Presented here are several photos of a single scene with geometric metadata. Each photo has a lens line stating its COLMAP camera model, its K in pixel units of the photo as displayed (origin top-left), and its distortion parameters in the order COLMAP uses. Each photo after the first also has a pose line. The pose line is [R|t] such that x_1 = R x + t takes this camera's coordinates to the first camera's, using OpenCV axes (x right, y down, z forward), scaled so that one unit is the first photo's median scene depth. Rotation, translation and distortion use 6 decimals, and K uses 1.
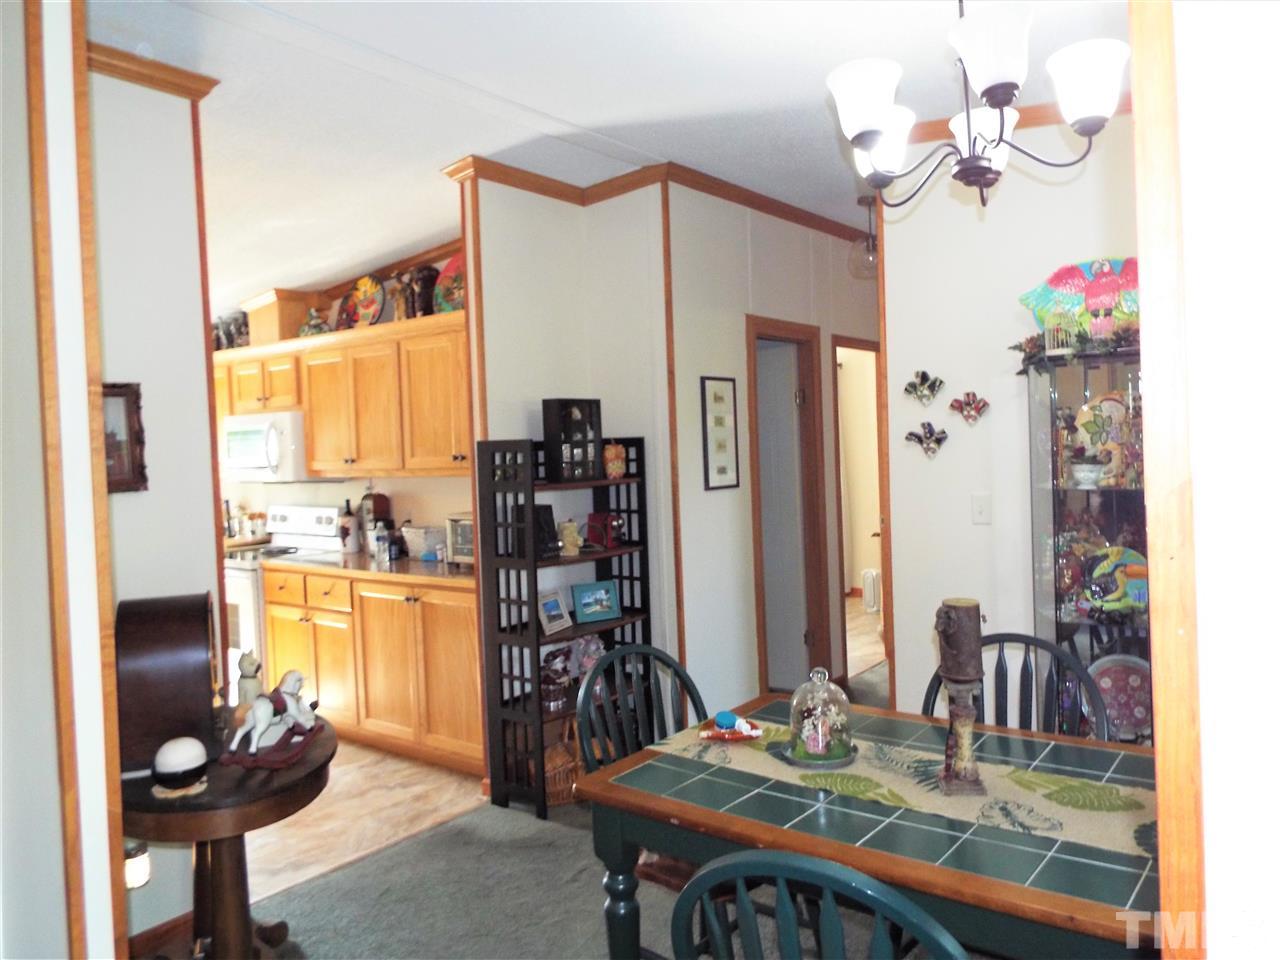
lens RADIAL K [[922.5, 0, 640.0], [0, 922.5, 480.0], [0, 0, 1]] dist [-0.004881, -0.000826]
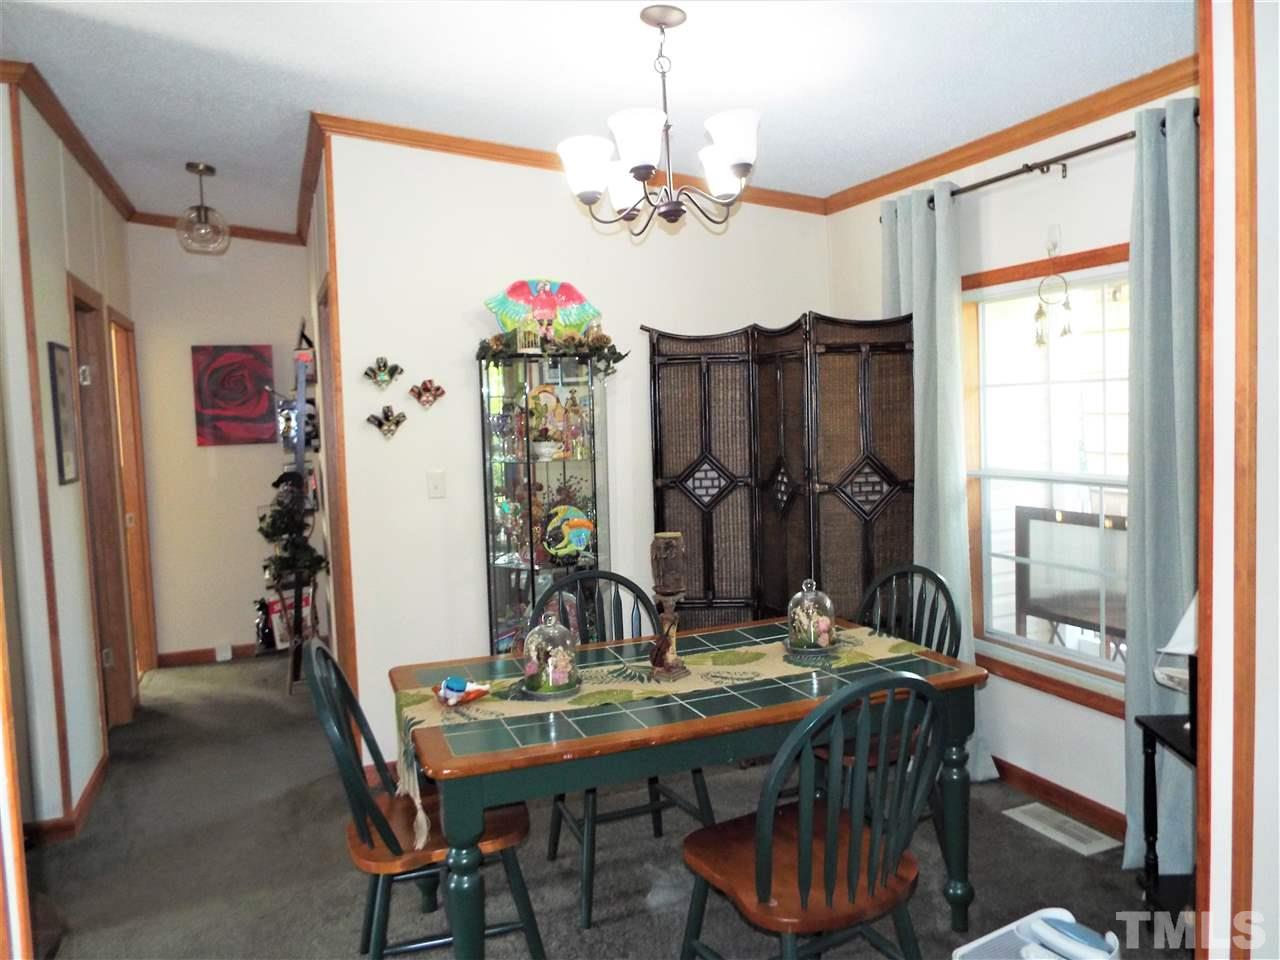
lens RADIAL K [[941.6, 0, 640.0], [0, 941.6, 480.0], [0, 0, 1]] dist [-0.025882, 0.001306]
pose [[0.502161, -0.030578, 0.864233, -0.741624], [0.040931, 0.999095, 0.011567, 0.033864], [-0.863805, 0.029565, 0.502958, 0.317627]]
